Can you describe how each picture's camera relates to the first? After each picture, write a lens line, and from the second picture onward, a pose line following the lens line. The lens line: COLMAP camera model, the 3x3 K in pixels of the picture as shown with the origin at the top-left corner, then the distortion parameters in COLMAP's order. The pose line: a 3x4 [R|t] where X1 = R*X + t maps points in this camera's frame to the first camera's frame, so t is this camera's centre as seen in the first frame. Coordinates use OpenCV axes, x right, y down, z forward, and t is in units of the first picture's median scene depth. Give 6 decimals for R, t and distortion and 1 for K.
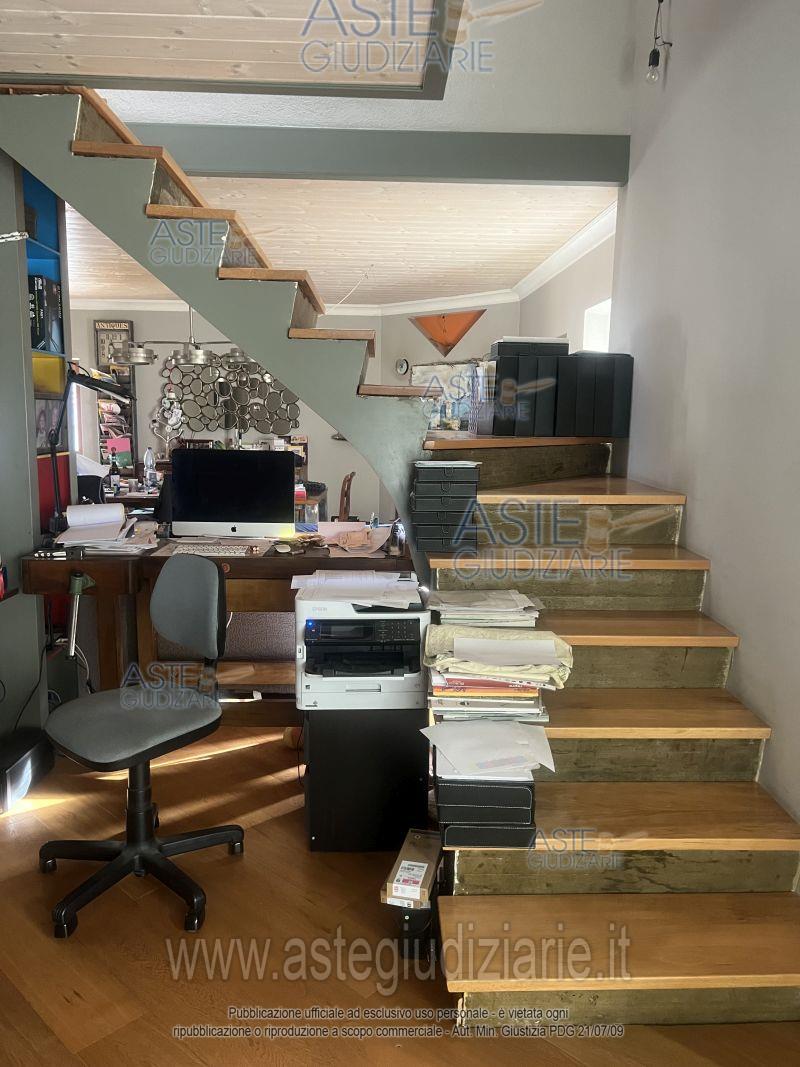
lens RADIAL K [[809.9, 0, 402.8], [0, 809.9, 539.0], [0, 0, 1]] dist [0.060160, -0.076547]
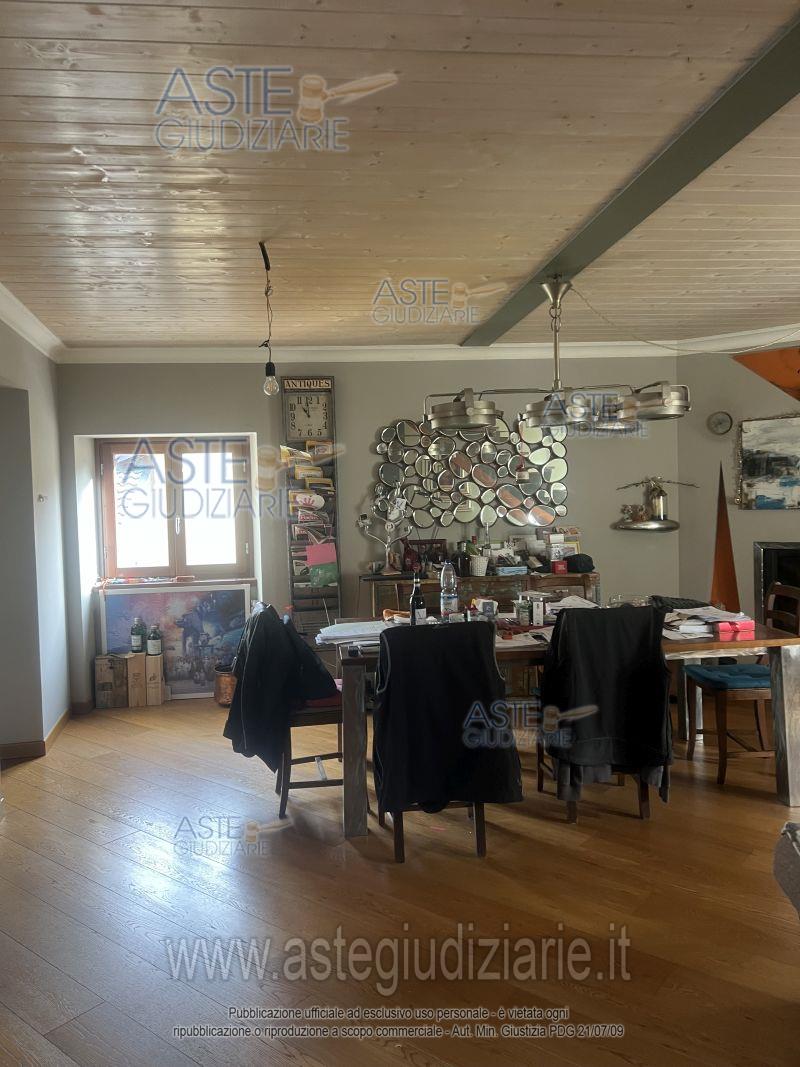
lens RADIAL K [[809.9, 0, 402.8], [0, 809.9, 539.0], [0, 0, 1]] dist [0.060160, -0.076547]
pose [[0.995576, -0.048904, 0.080228, -0.333181], [0.056511, 0.993828, -0.095457, -0.058166], [-0.075065, 0.099568, 0.992195, 0.314495]]
